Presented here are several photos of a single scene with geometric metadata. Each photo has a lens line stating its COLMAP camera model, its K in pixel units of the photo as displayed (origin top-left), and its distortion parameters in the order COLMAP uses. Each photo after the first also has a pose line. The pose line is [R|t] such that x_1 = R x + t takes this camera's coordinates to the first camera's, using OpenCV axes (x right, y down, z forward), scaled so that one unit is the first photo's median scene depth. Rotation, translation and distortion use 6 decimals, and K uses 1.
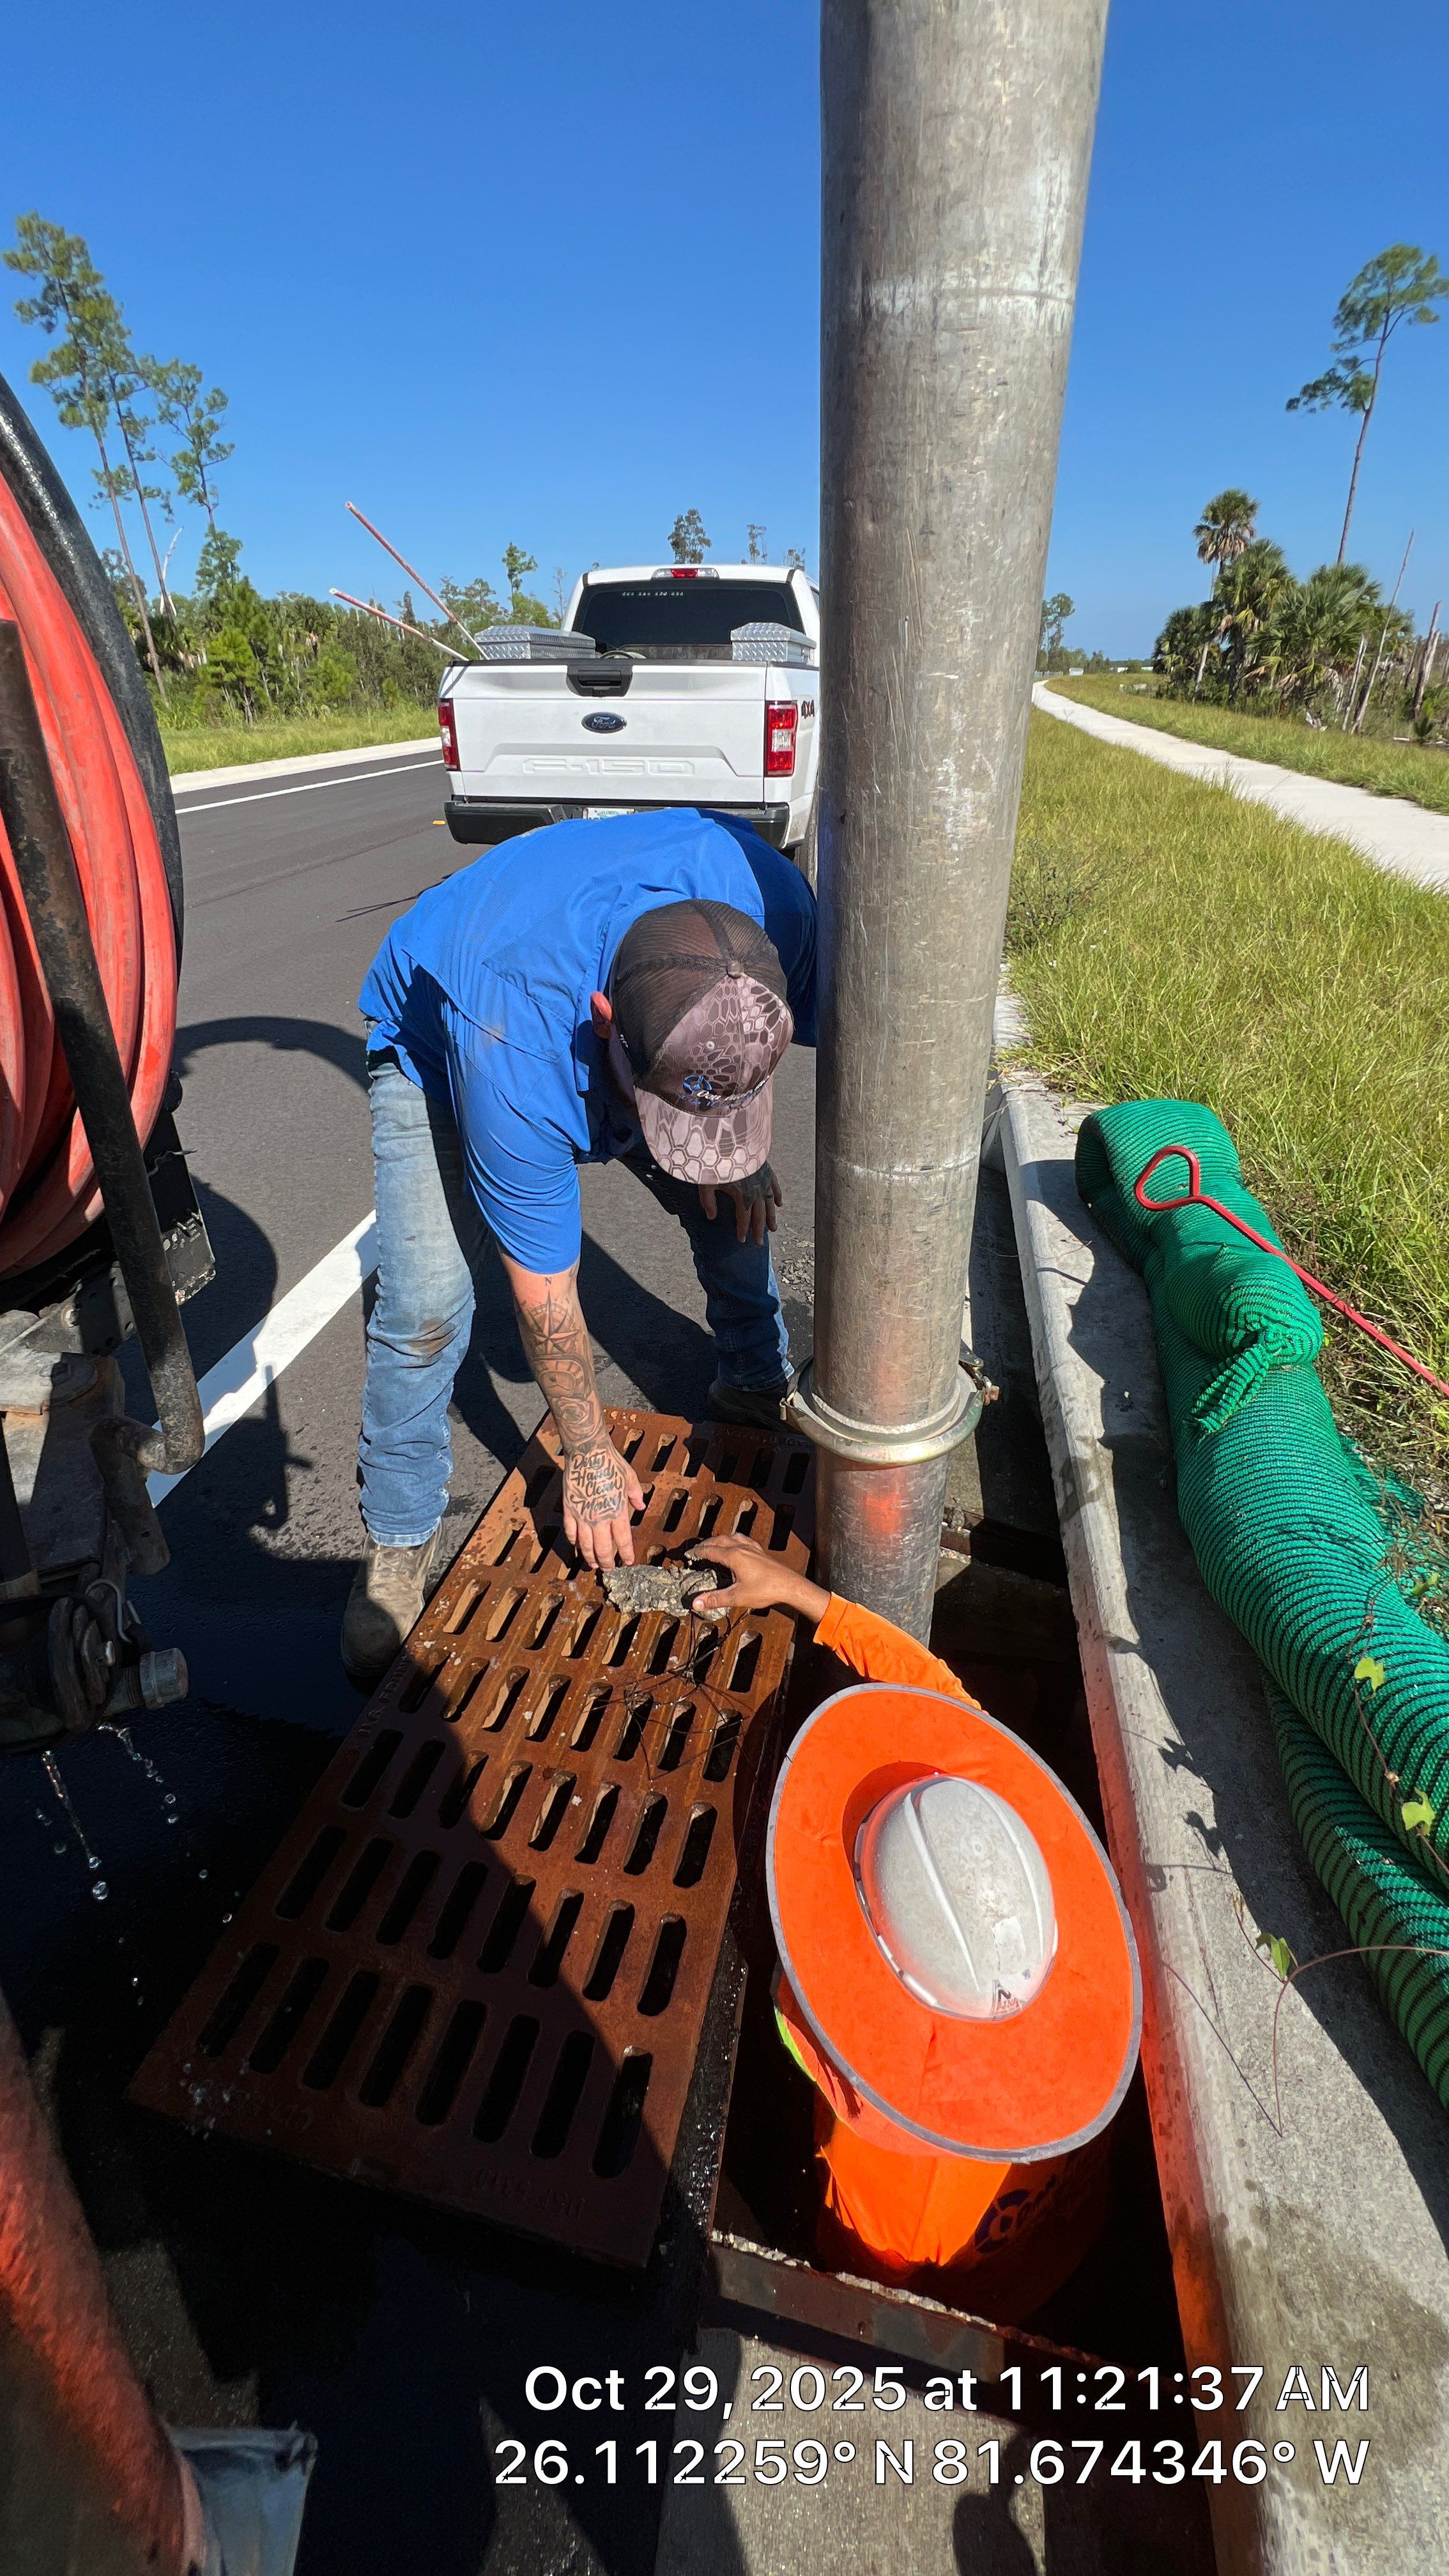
lens RADIAL K [[1048.7, 0, 724.5], [0, 1048.7, 1288.0], [0, 0, 1]] dist [-0.001576, 0.000432]
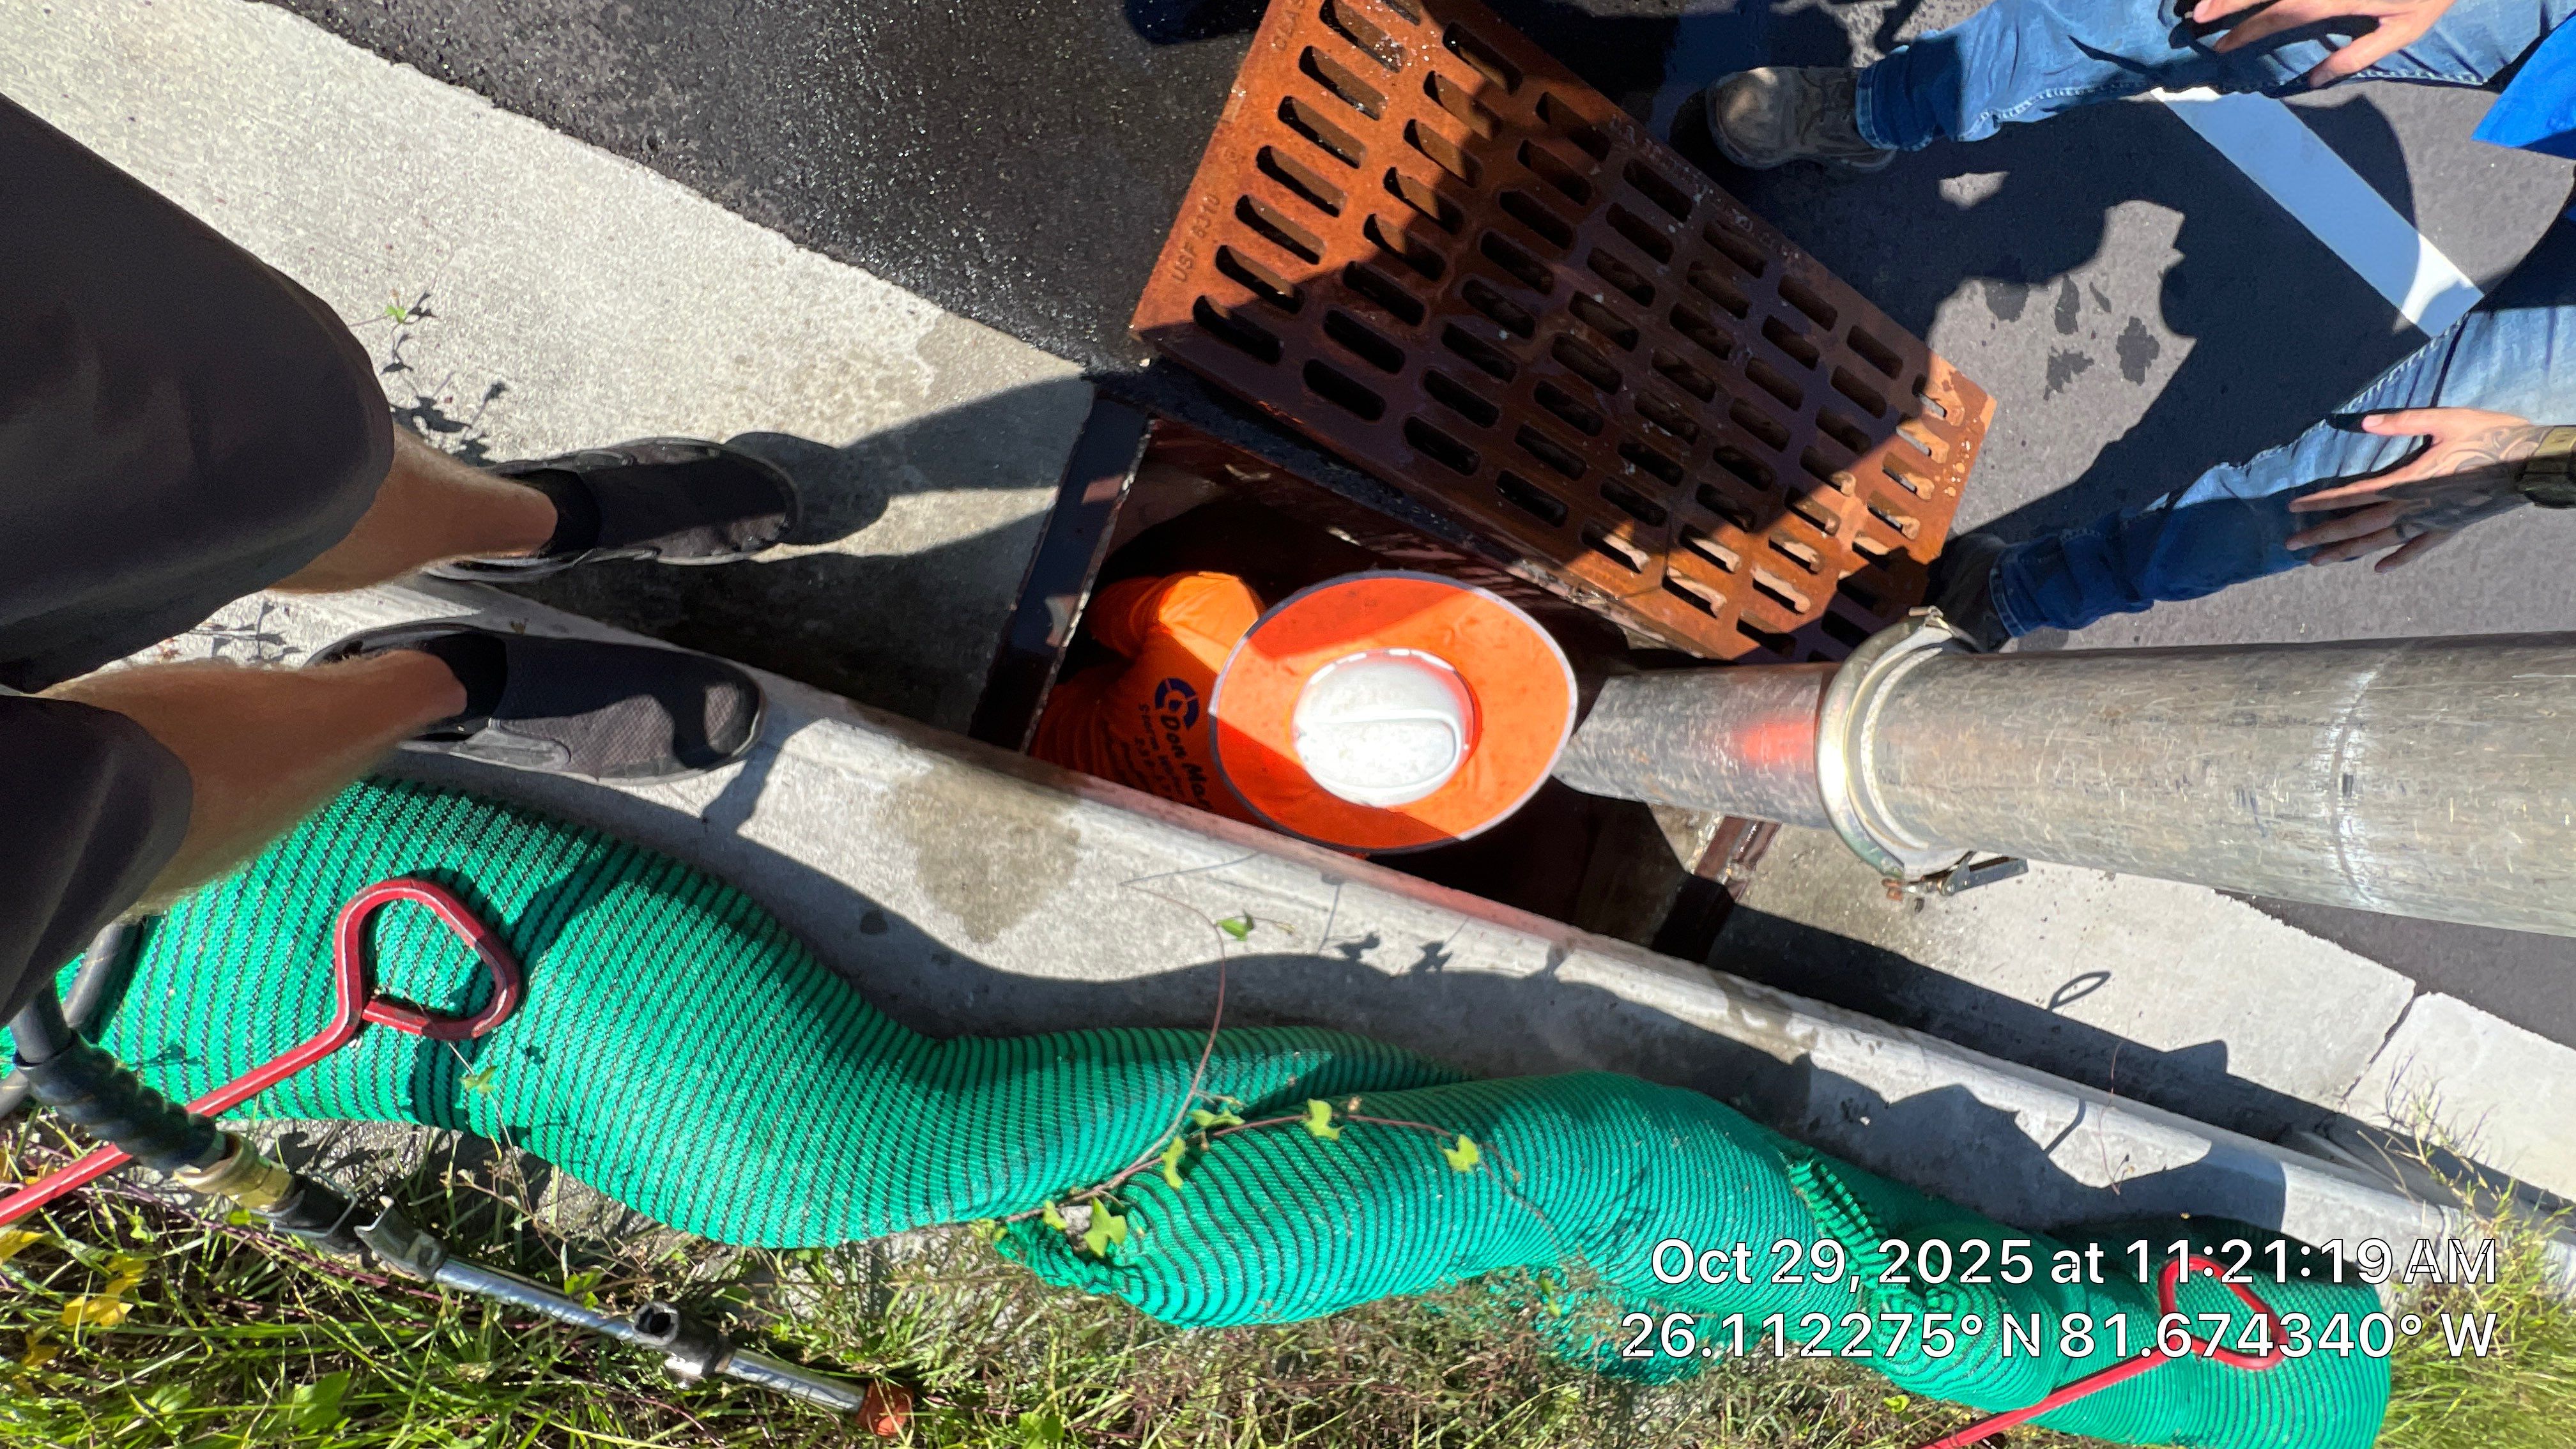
lens RADIAL K [[1040.4, 0, 1280.4], [0, 1040.4, 721.3], [0, 0, 1]] dist [-0.011112, 0.002603]
pose [[-0.174264, 0.984354, 0.026072, 0.169903], [-0.757574, -0.150937, 0.635059, -0.015278], [0.629058, 0.090917, 0.772023, 0.121797]]
